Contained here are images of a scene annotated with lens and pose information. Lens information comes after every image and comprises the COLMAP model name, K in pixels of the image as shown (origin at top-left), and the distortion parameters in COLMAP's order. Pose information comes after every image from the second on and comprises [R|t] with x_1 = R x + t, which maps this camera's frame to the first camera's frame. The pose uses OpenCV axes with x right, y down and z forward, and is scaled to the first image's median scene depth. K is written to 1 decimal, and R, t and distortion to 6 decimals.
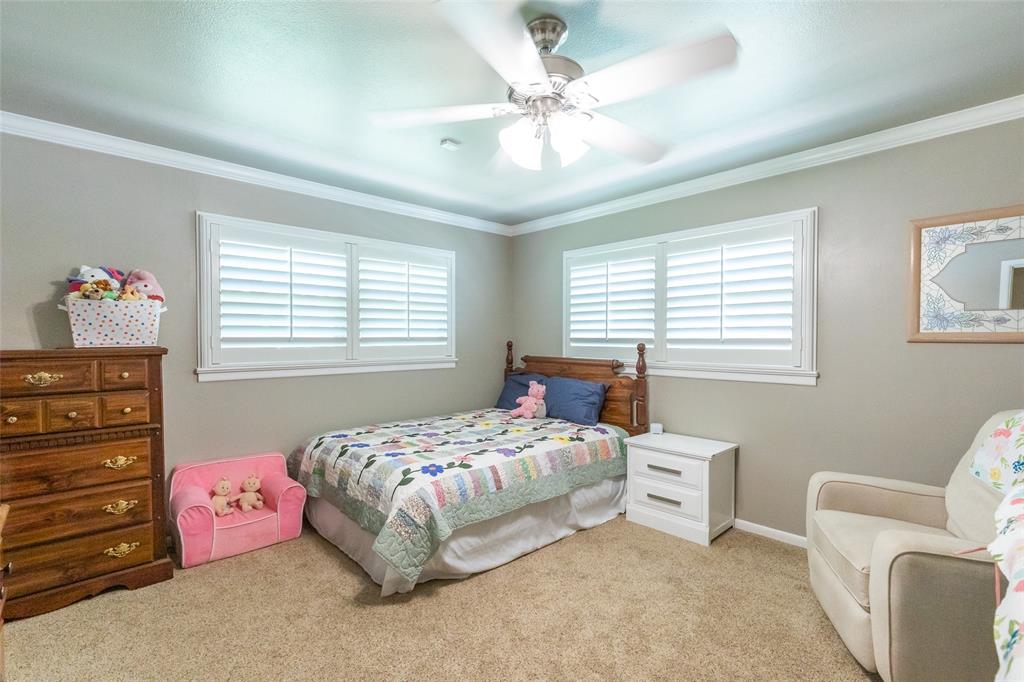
lens RADIAL K [[464.7, 0, 511.9], [0, 464.7, 345.7], [0, 0, 1]] dist [0.011427, 0.000346]
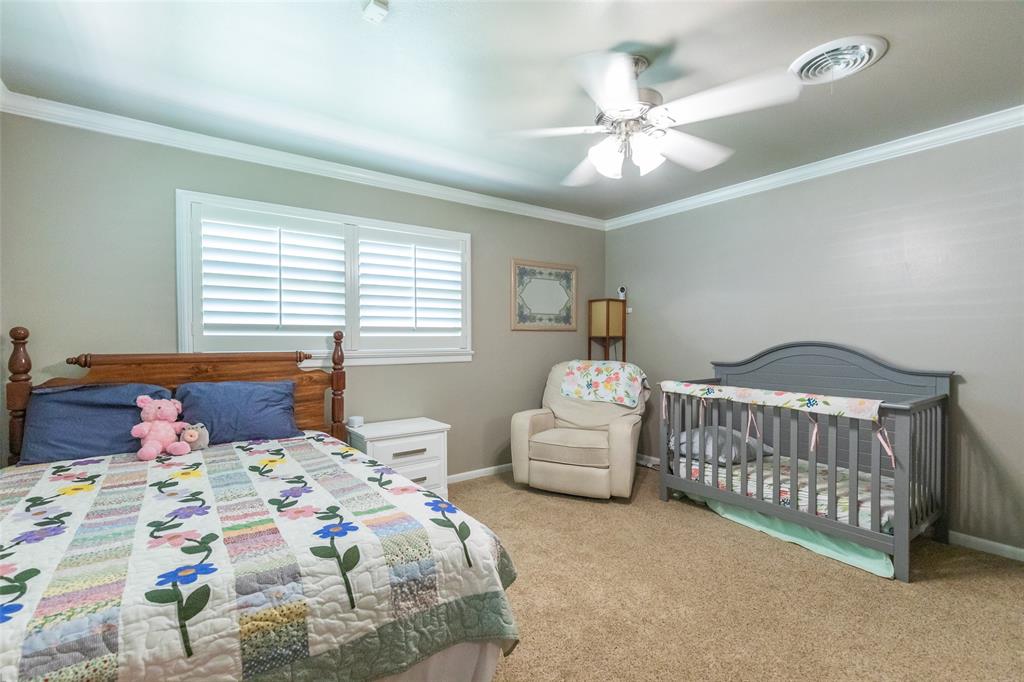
lens RADIAL K [[464.7, 0, 511.9], [0, 464.7, 345.7], [0, 0, 1]] dist [0.011427, 0.000346]
pose [[0.126579, -0.018912, 0.991776, -0.654146], [0.017556, 0.999704, 0.016822, 0.015647], [-0.991801, 0.015282, 0.126874, 0.638573]]
